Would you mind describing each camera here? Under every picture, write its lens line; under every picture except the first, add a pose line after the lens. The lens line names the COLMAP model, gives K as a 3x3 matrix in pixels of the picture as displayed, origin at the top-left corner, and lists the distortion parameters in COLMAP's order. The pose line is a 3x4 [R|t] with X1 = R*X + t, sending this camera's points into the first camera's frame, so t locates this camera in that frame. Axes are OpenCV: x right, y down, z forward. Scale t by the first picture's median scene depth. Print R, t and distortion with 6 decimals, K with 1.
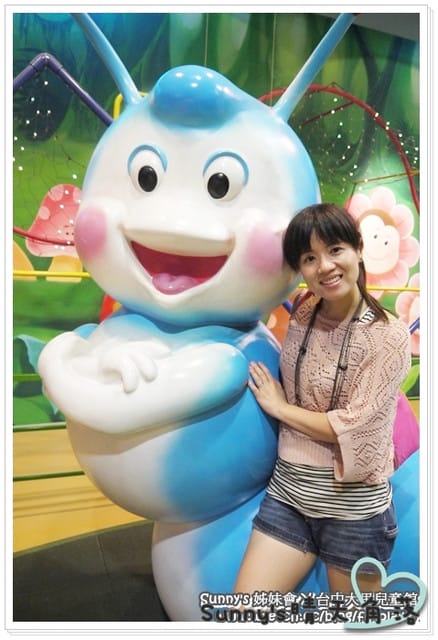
lens RADIAL K [[507.2, 0, 219.0], [0, 507.2, 320.0], [0, 0, 1]] dist [-0.035715, 0.005629]
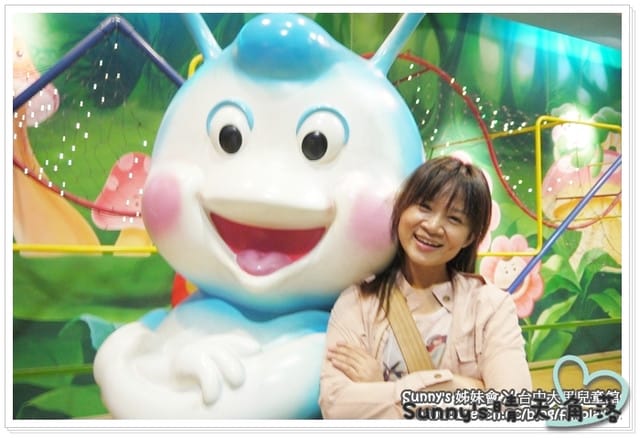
lens RADIAL K [[507.2, 0, 320.0], [0, 507.2, 219.0], [0, 0, 1]] dist [-0.035715, 0.005629]
pose [[0.998188, -0.022702, 0.055727, -0.037266], [0.029877, 0.990865, -0.131506, -0.028010], [-0.052232, 0.132932, 0.989748, 0.153686]]
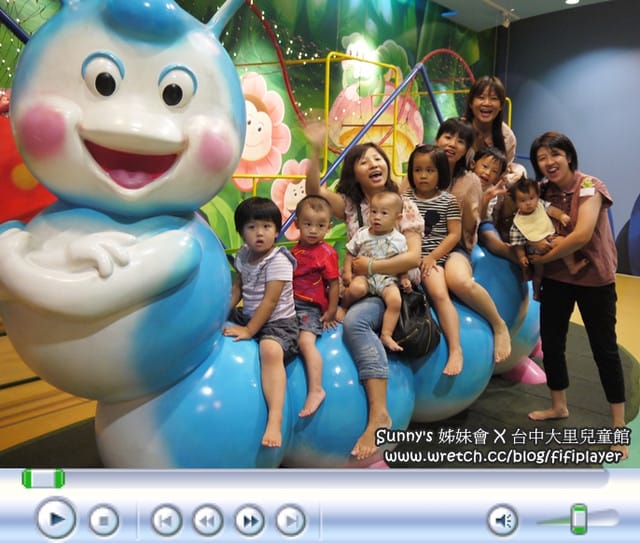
lens RADIAL K [[585.3, 0, 320.1], [0, 585.3, 218.0], [0, 0, 1]] dist [-0.001709, -0.001380]
pose [[0.899275, -0.044162, 0.435149, -0.260565], [0.038407, 0.999020, 0.022015, 0.001283], [-0.435695, -0.003085, 0.900089, -0.319792]]
